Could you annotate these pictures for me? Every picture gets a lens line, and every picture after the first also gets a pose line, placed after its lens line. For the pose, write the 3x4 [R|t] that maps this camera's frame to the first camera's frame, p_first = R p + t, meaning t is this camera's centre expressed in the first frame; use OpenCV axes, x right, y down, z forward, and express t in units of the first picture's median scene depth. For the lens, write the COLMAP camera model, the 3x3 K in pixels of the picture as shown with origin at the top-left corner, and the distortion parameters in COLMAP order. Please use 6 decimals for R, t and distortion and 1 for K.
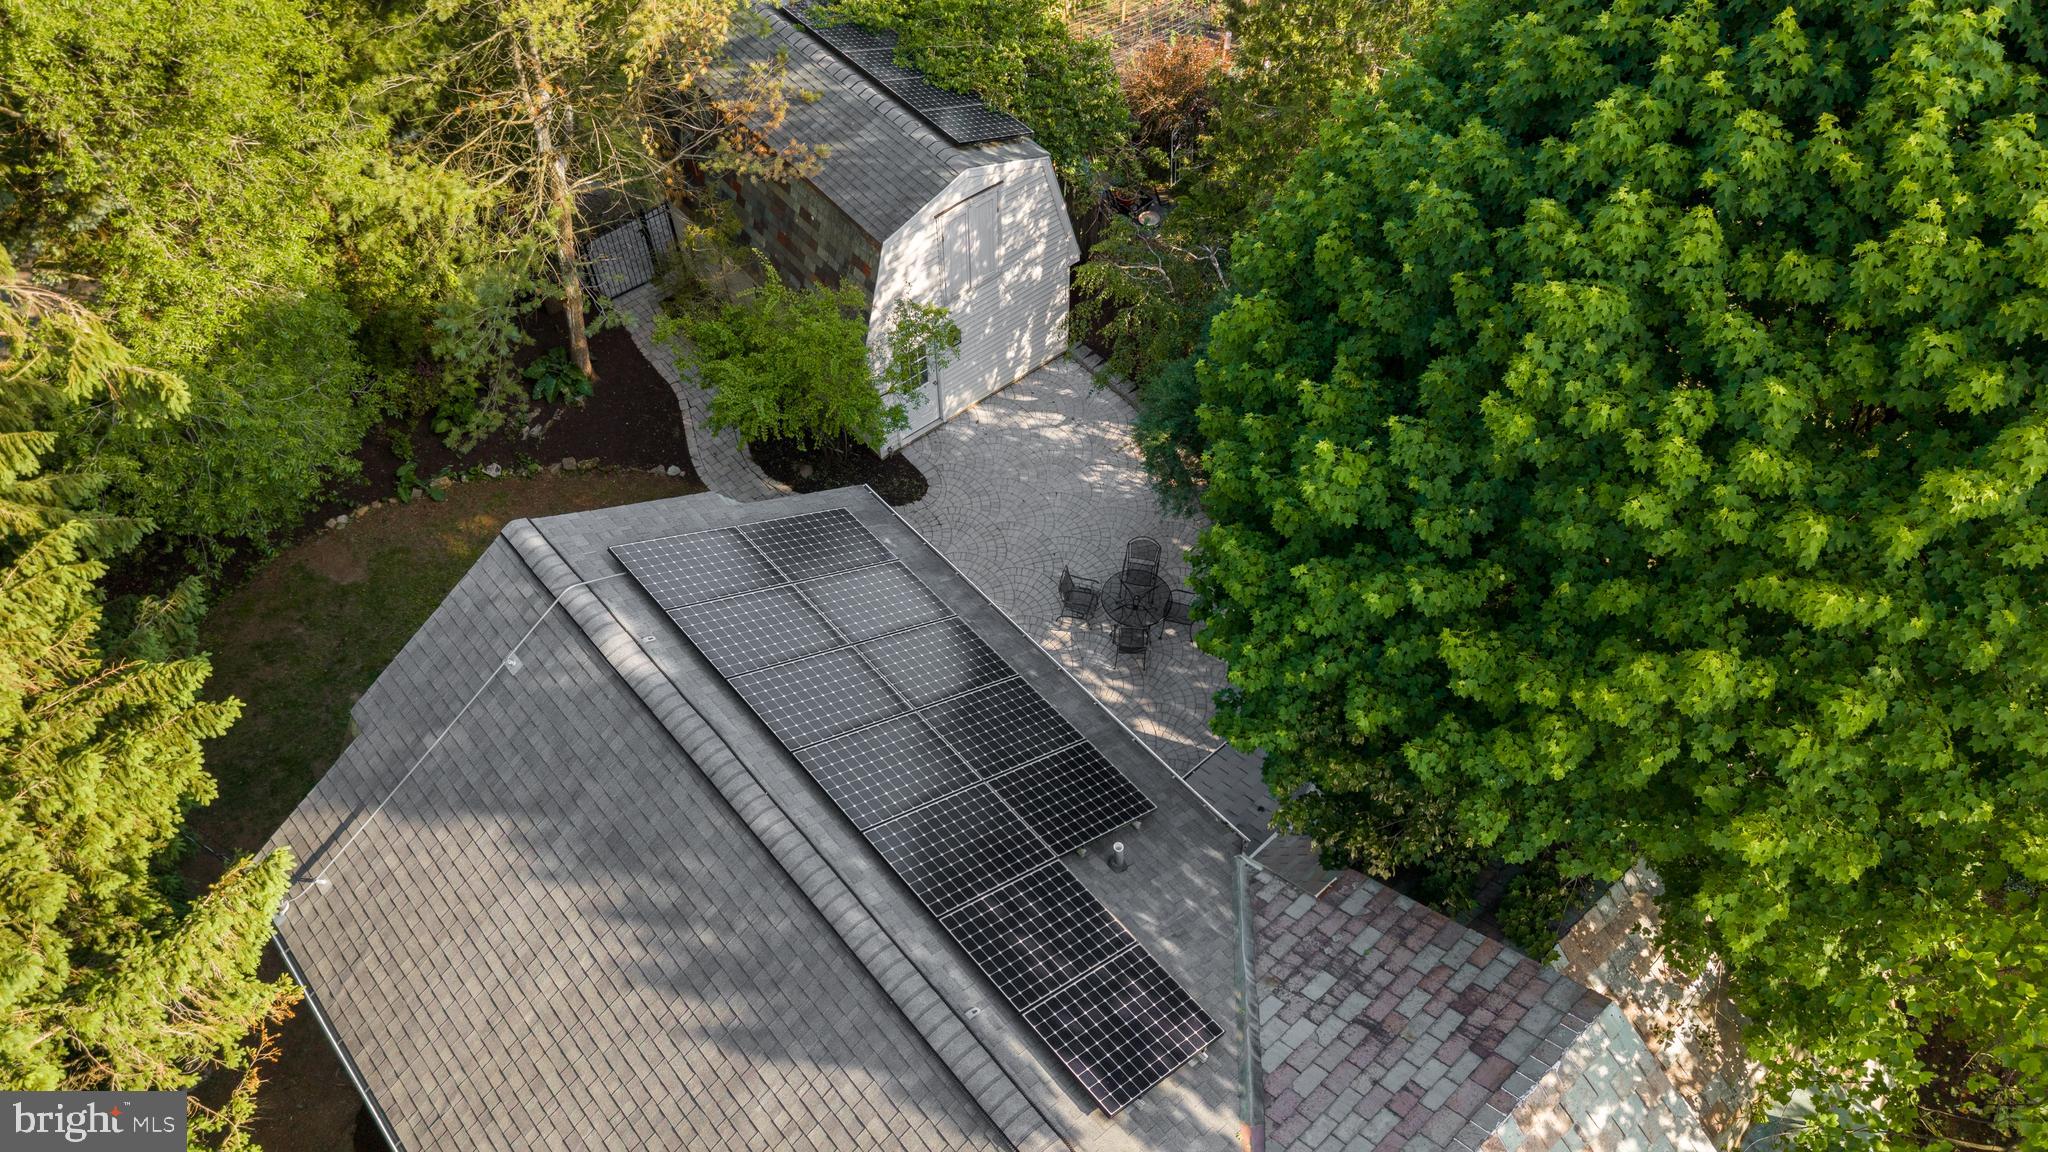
lens RADIAL K [[1416.6, 0, 1024.0], [0, 1416.6, 576.0], [0, 0, 1]] dist [0.028183, -0.002286]
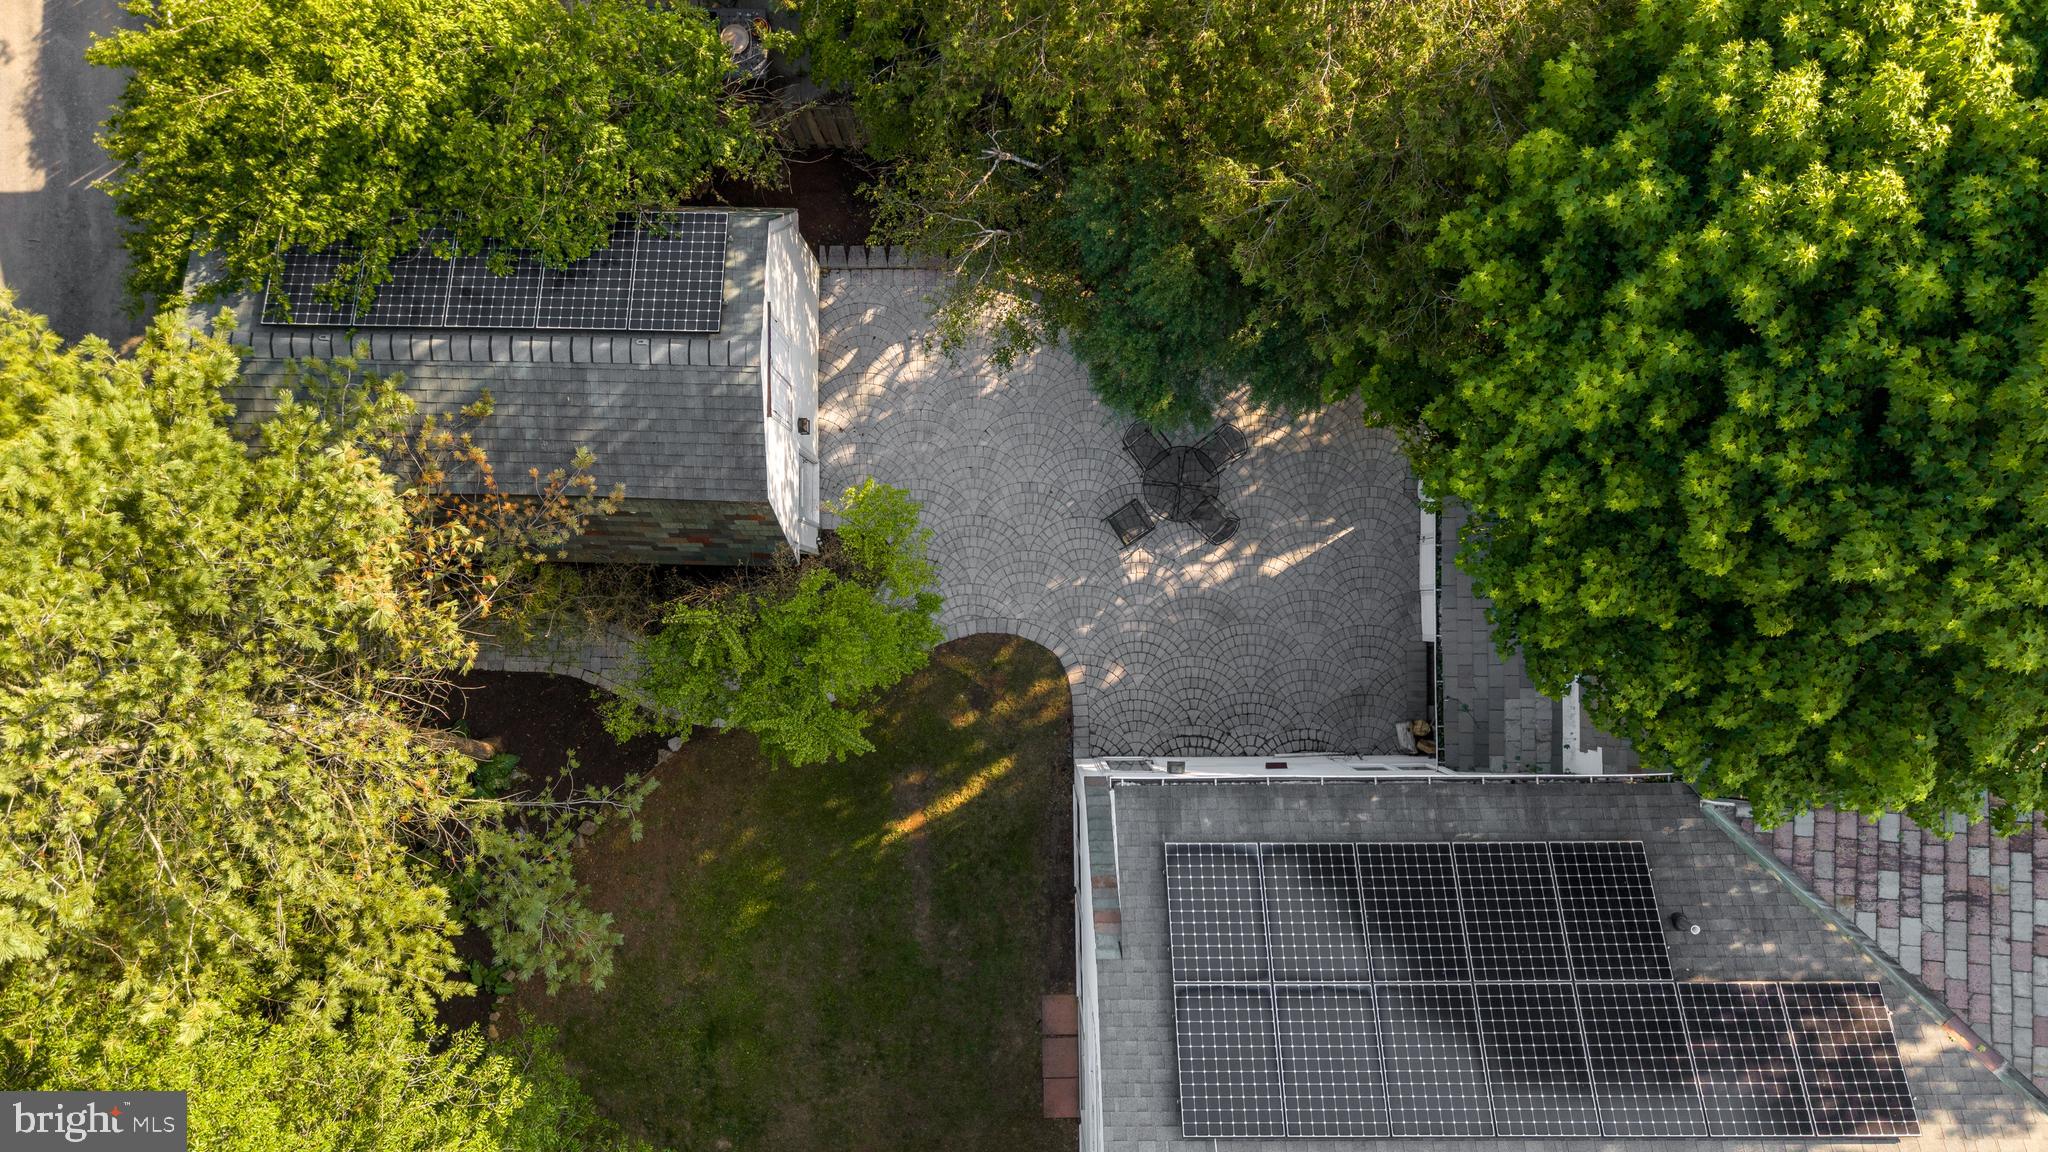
lens RADIAL K [[1416.6, 0, 1024.0], [0, 1416.6, 576.0], [0, 0, 1]] dist [0.028183, -0.002286]
pose [[0.647432, -0.761759, 0.023567, -0.055184], [0.589661, 0.520275, 0.617749, -0.595236], [-0.482837, -0.386054, 0.786022, 0.289419]]
